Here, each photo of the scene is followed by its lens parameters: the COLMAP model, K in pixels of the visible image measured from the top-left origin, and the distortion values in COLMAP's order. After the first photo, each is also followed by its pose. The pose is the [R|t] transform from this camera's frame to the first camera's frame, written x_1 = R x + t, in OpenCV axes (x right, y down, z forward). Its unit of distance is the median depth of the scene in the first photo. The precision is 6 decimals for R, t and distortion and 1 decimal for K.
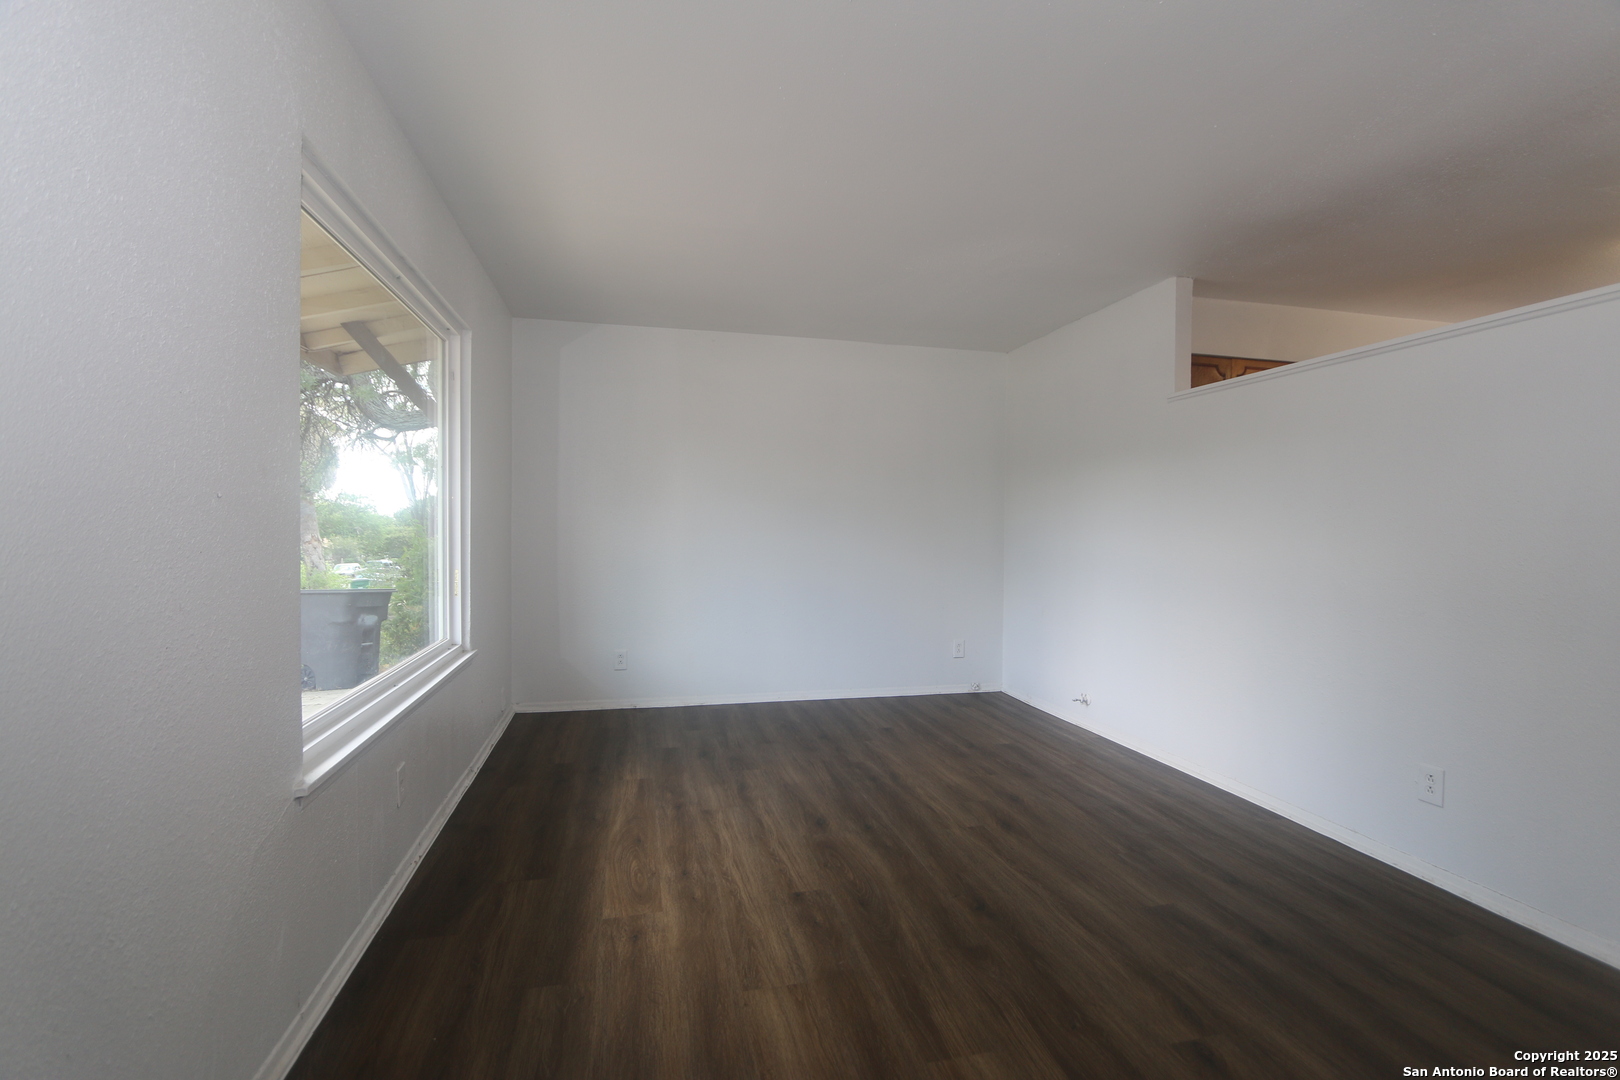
lens RADIAL K [[740.5, 0, 813.0], [0, 740.5, 536.8], [0, 0, 1]] dist [-0.025020, 0.004574]
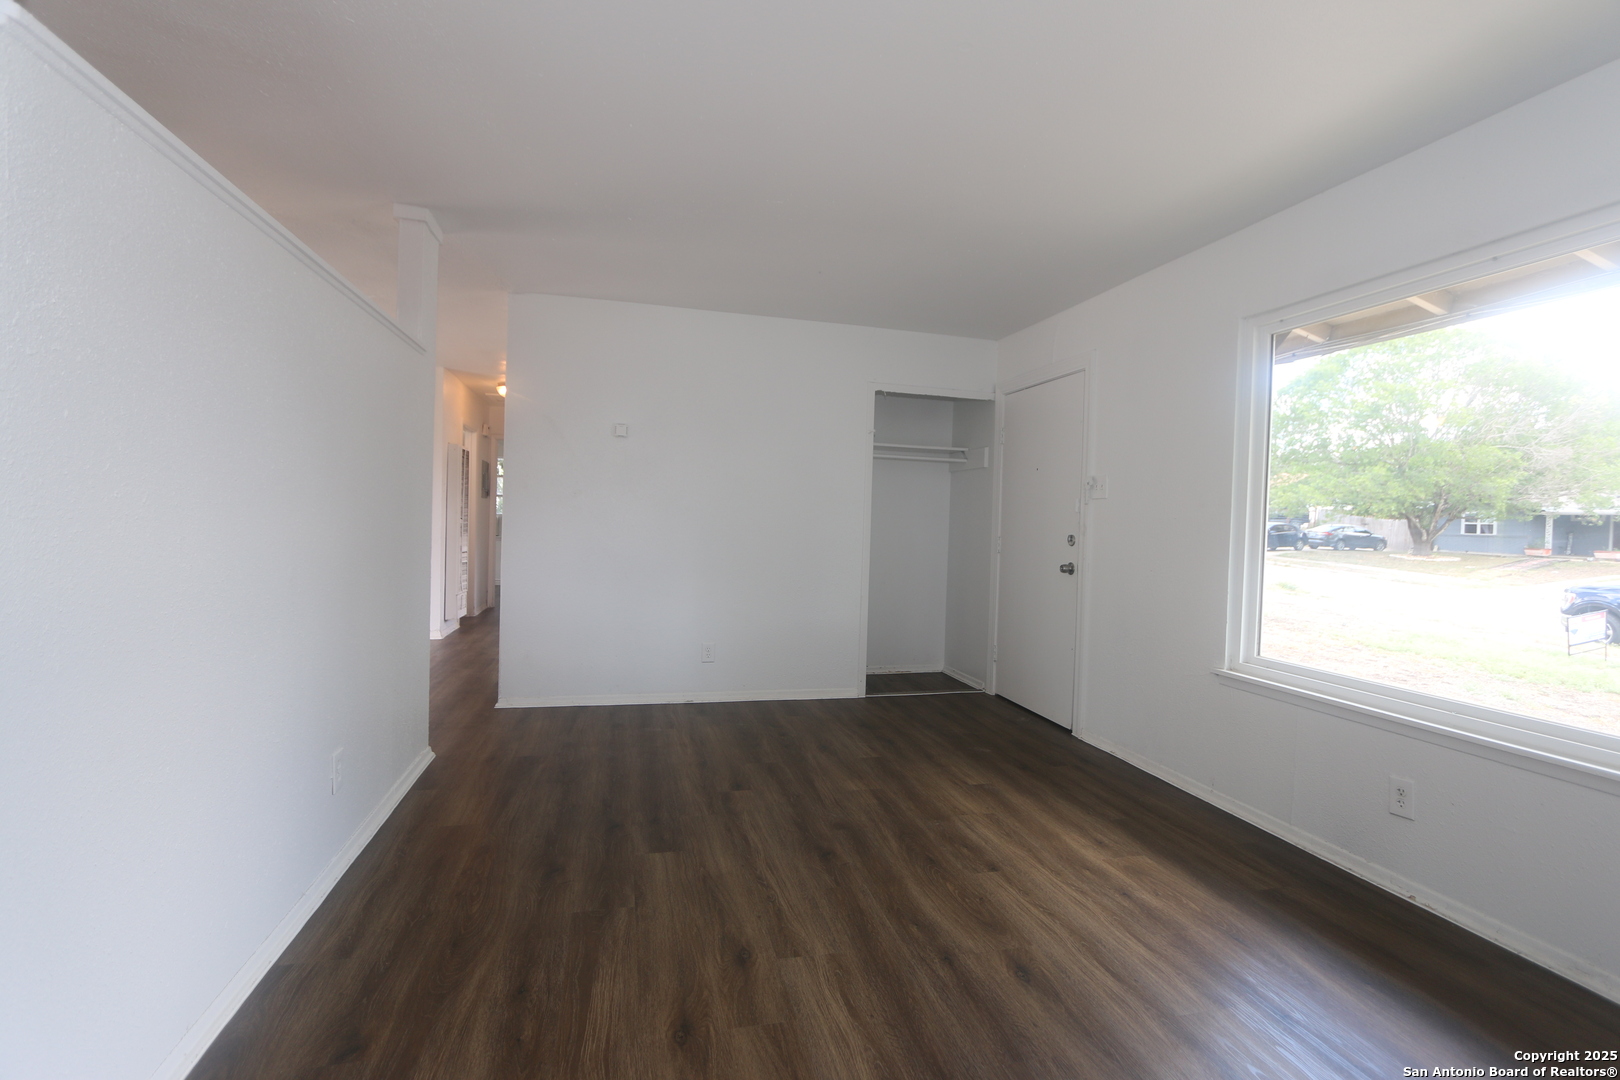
lens RADIAL K [[740.5, 0, 823.5], [0, 740.5, 535.8], [0, 0, 1]] dist [-0.025020, 0.004574]
pose [[-0.998759, -0.037501, -0.032781, 0.252084], [-0.038780, 0.998475, 0.039294, -0.022679], [0.031258, 0.040516, -0.998690, 1.850302]]
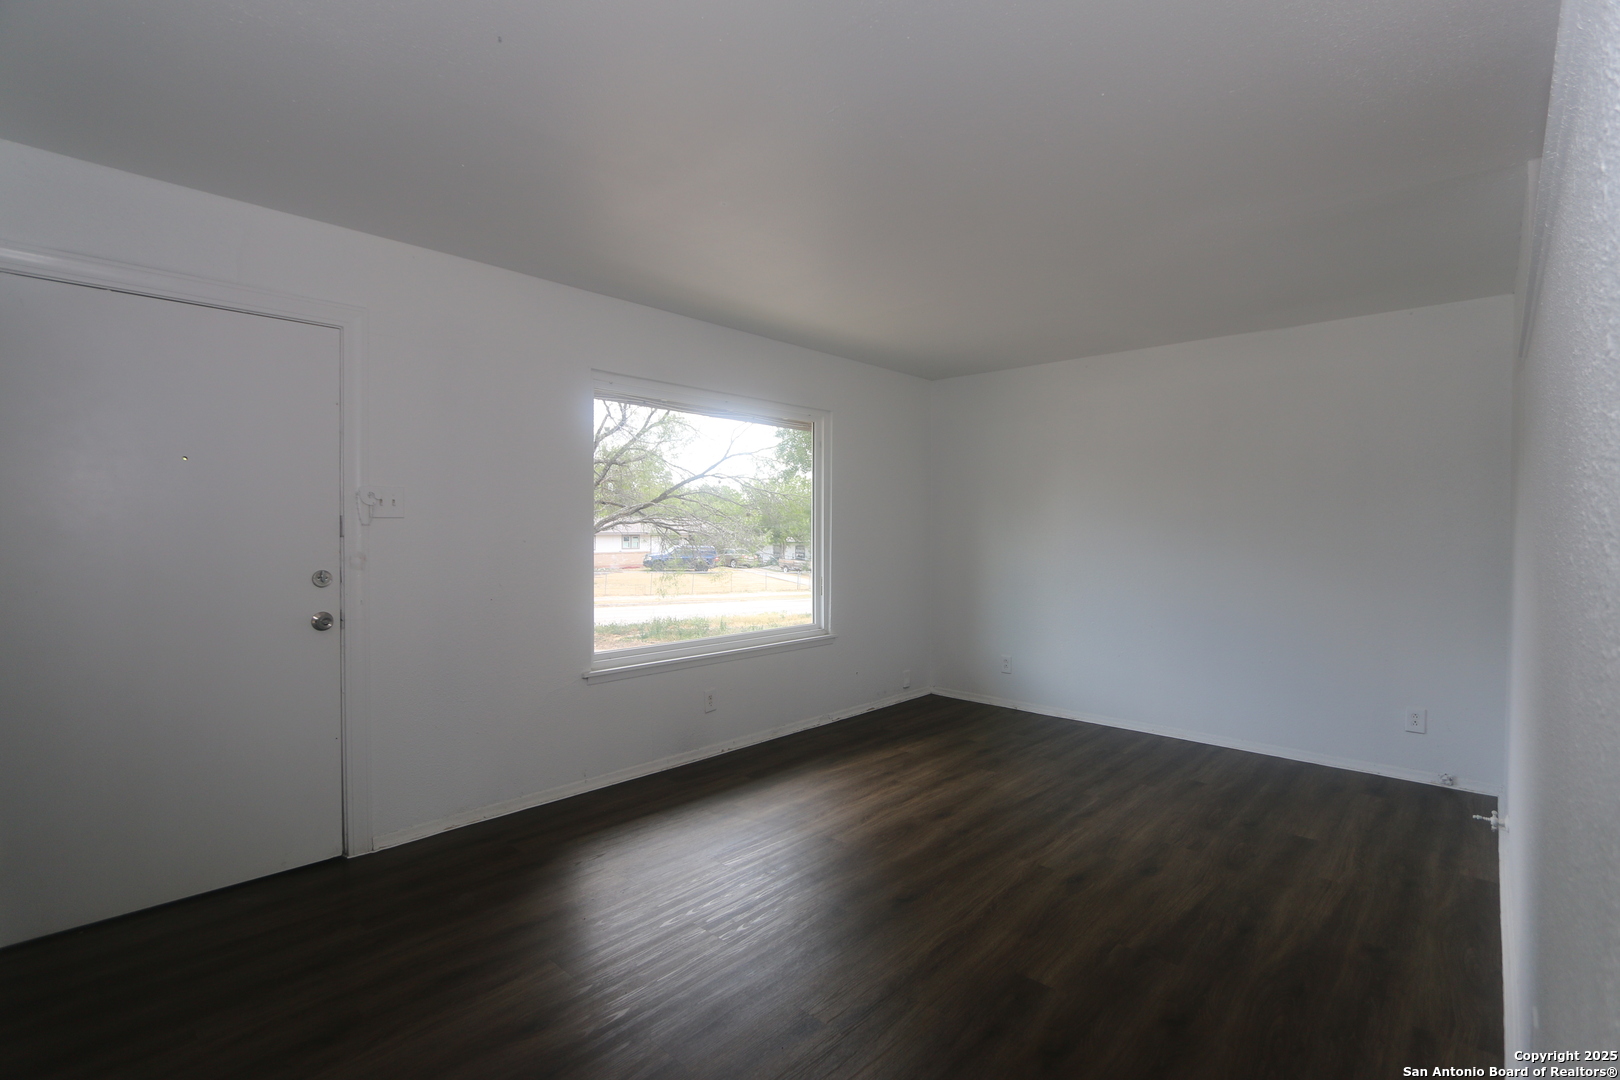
lens RADIAL K [[740.5, 0, 811.3], [0, 740.5, 534.7], [0, 0, 1]] dist [-0.025020, 0.004574]
pose [[0.557328, 0.001816, -0.830290, 0.945588], [-0.013448, 0.999886, -0.006839, -0.035993], [0.830183, 0.014977, 0.557289, 0.223178]]
